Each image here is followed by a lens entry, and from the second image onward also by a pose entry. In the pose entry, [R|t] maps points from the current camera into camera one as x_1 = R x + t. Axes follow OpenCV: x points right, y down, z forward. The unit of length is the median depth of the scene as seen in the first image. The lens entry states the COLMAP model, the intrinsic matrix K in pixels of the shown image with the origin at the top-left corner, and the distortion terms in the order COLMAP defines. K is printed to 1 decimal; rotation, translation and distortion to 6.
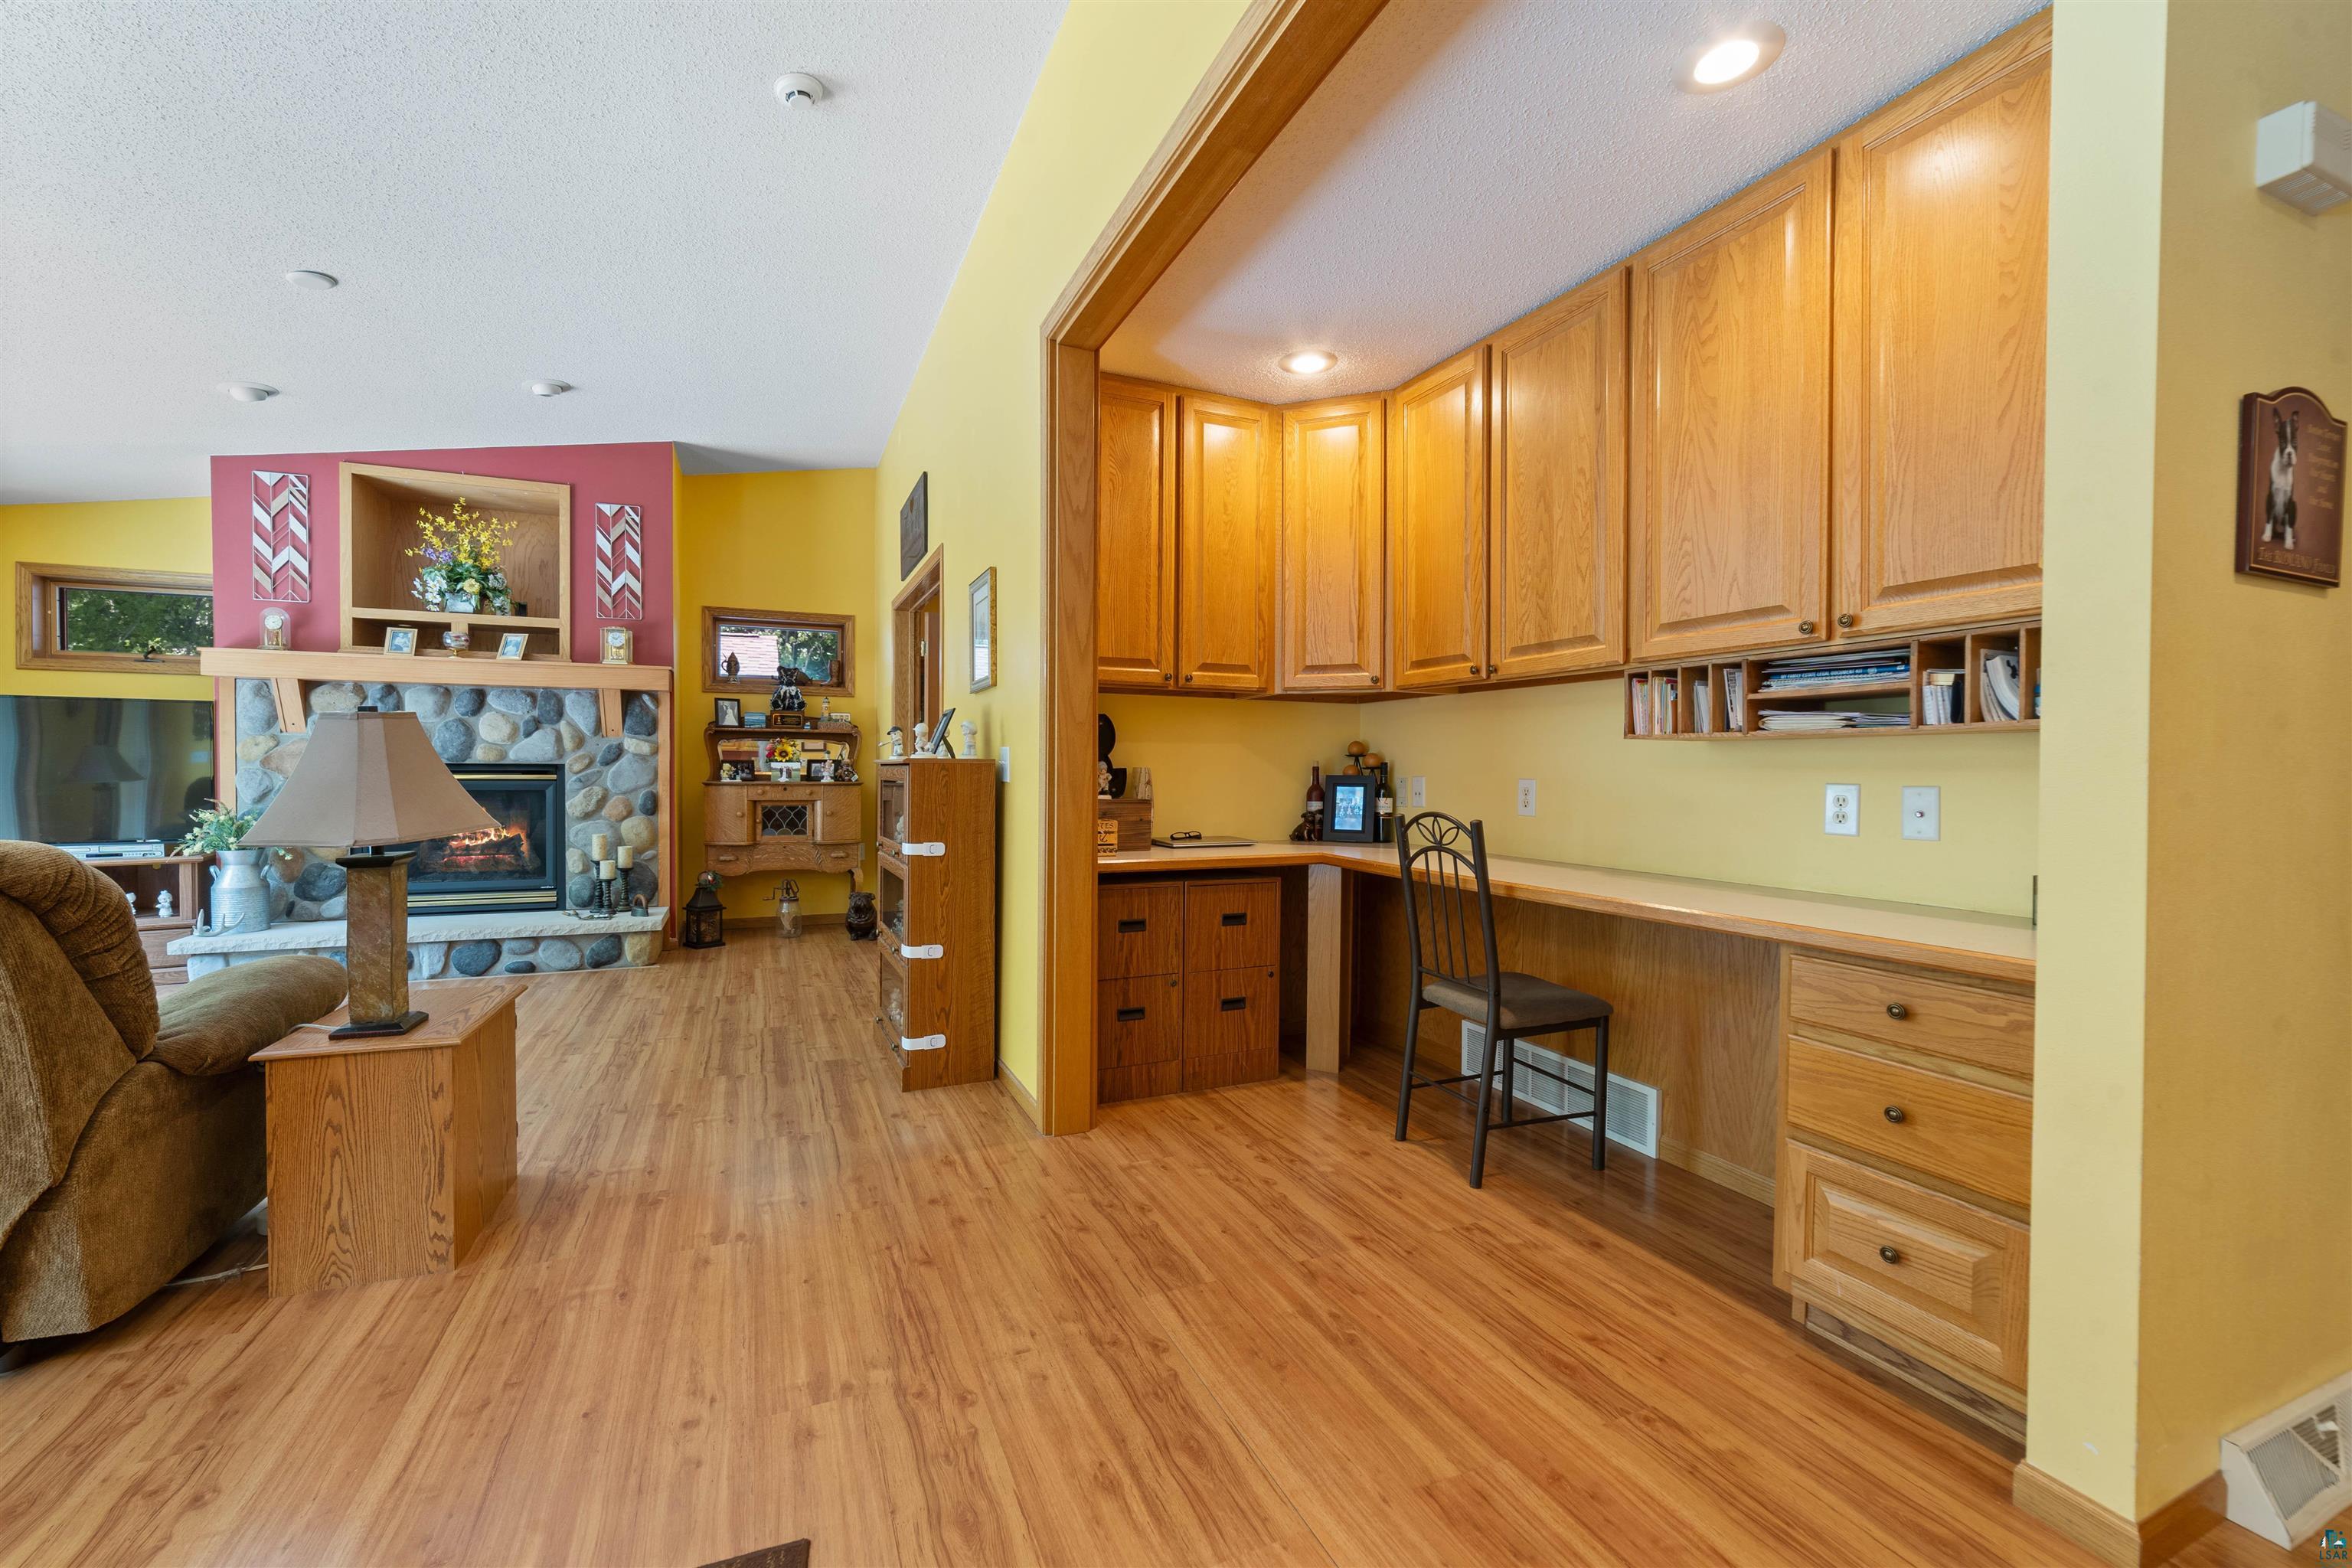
lens RADIAL K [[946.4, 0, 1163.5], [0, 946.4, 779.2], [0, 0, 1]] dist [-0.020847, 0.008851]
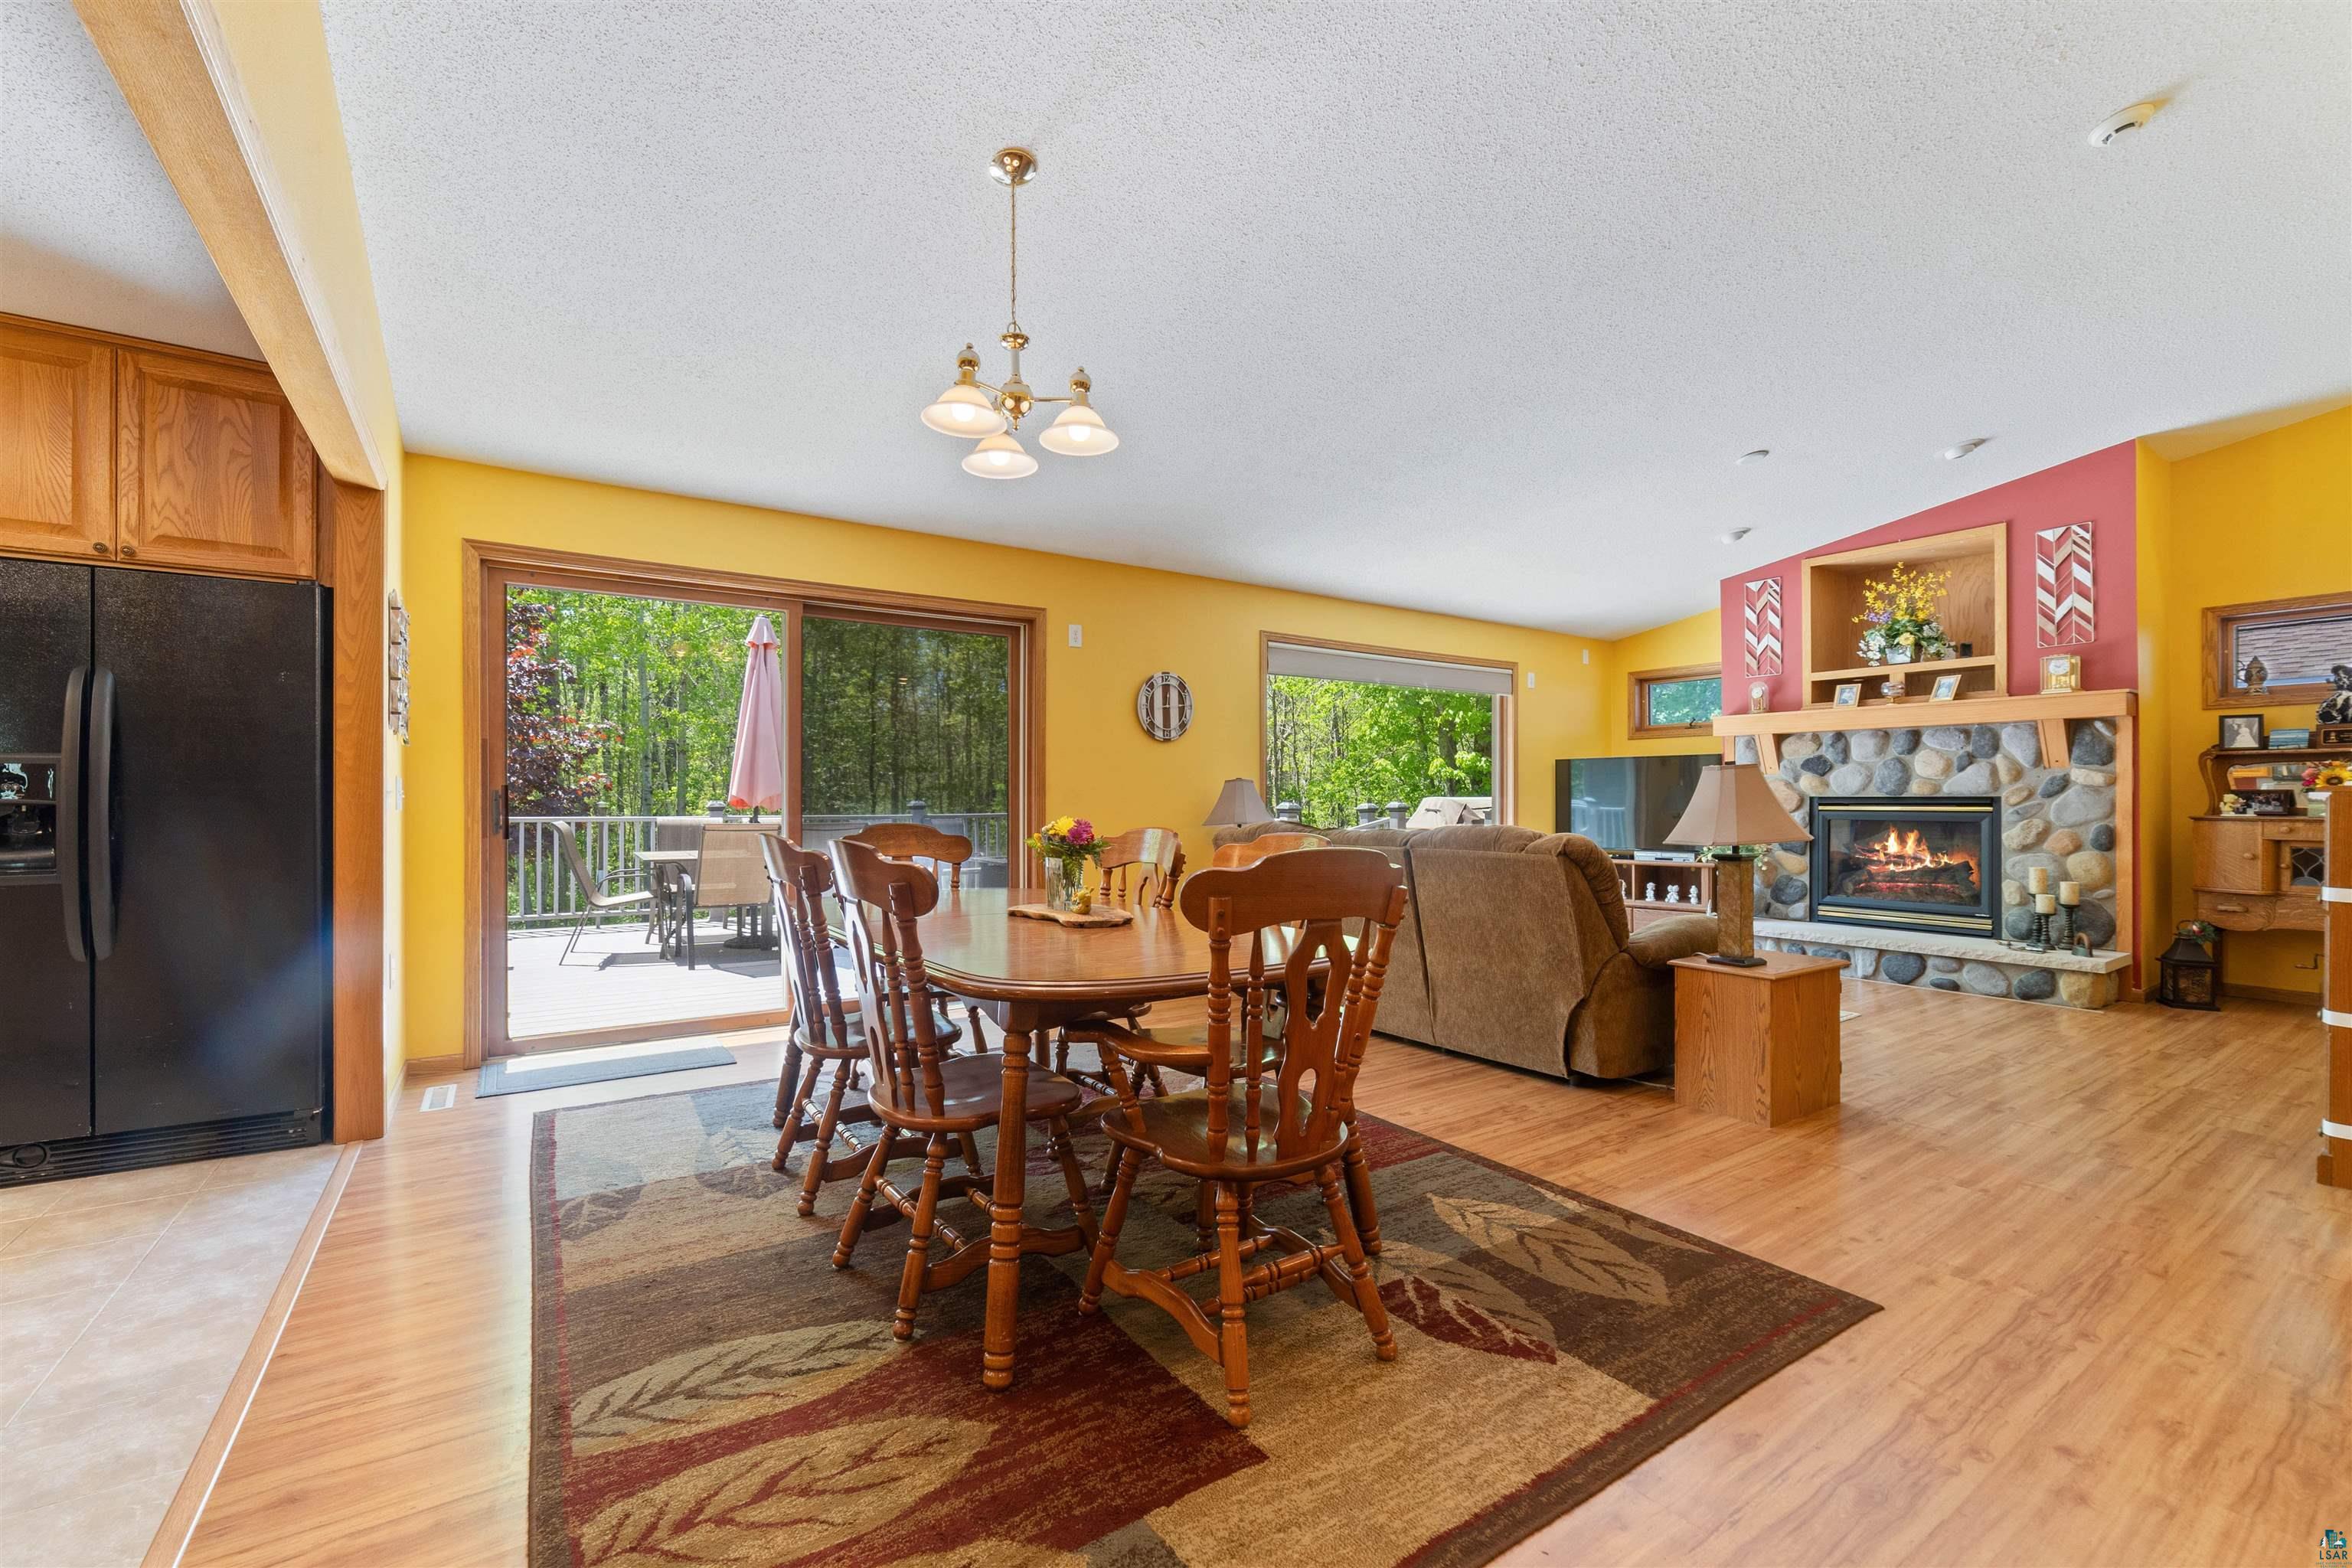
lens RADIAL K [[964.7, 0, 1109.4], [0, 964.7, 800.5], [0, 0, 1]] dist [-0.029664, 0.010086]
pose [[0.155388, -0.004805, -0.987842, 0.236127], [-0.009992, 0.999929, -0.006435, 0.004629], [0.987803, 0.010871, 0.155329, -0.120235]]
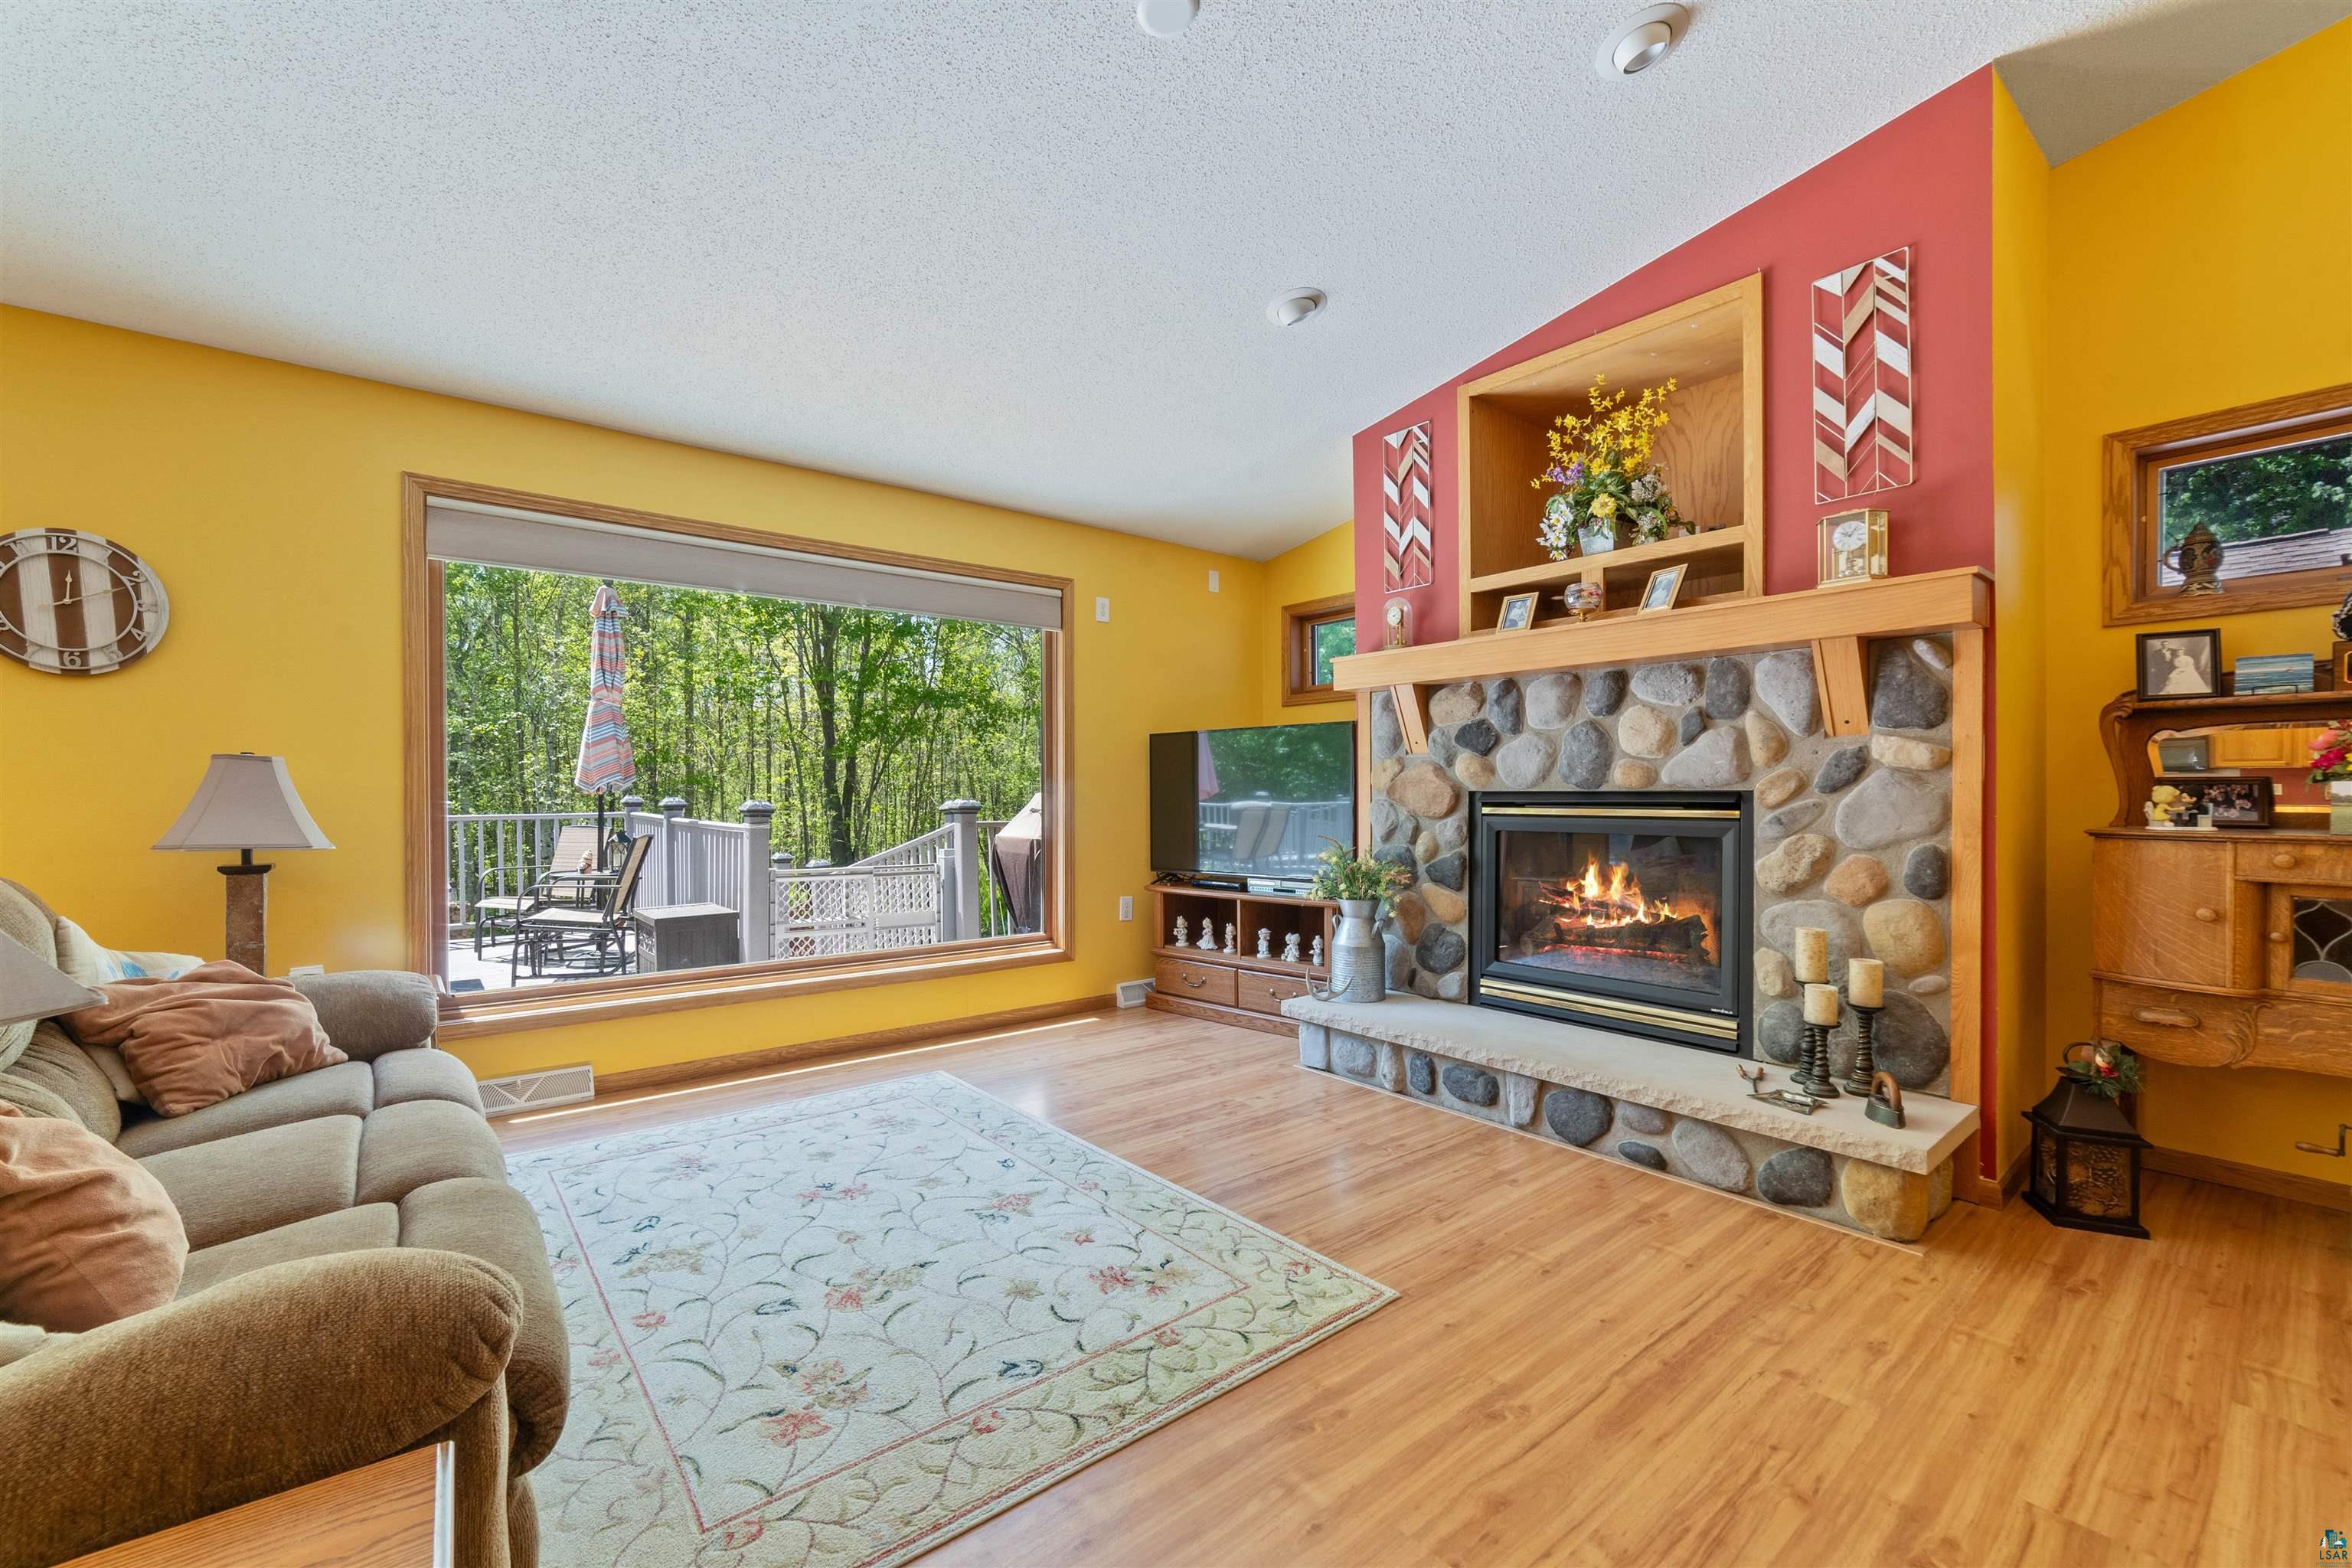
lens RADIAL K [[950.4, 0, 1114.0], [0, 950.4, 802.3], [0, 0, 1]] dist [-0.030378, 0.011709]
pose [[0.236550, 0.002269, -0.971617, -0.205742], [-0.008785, 0.999961, 0.000197, -0.006539], [0.971580, 0.008489, 0.236561, 0.532368]]
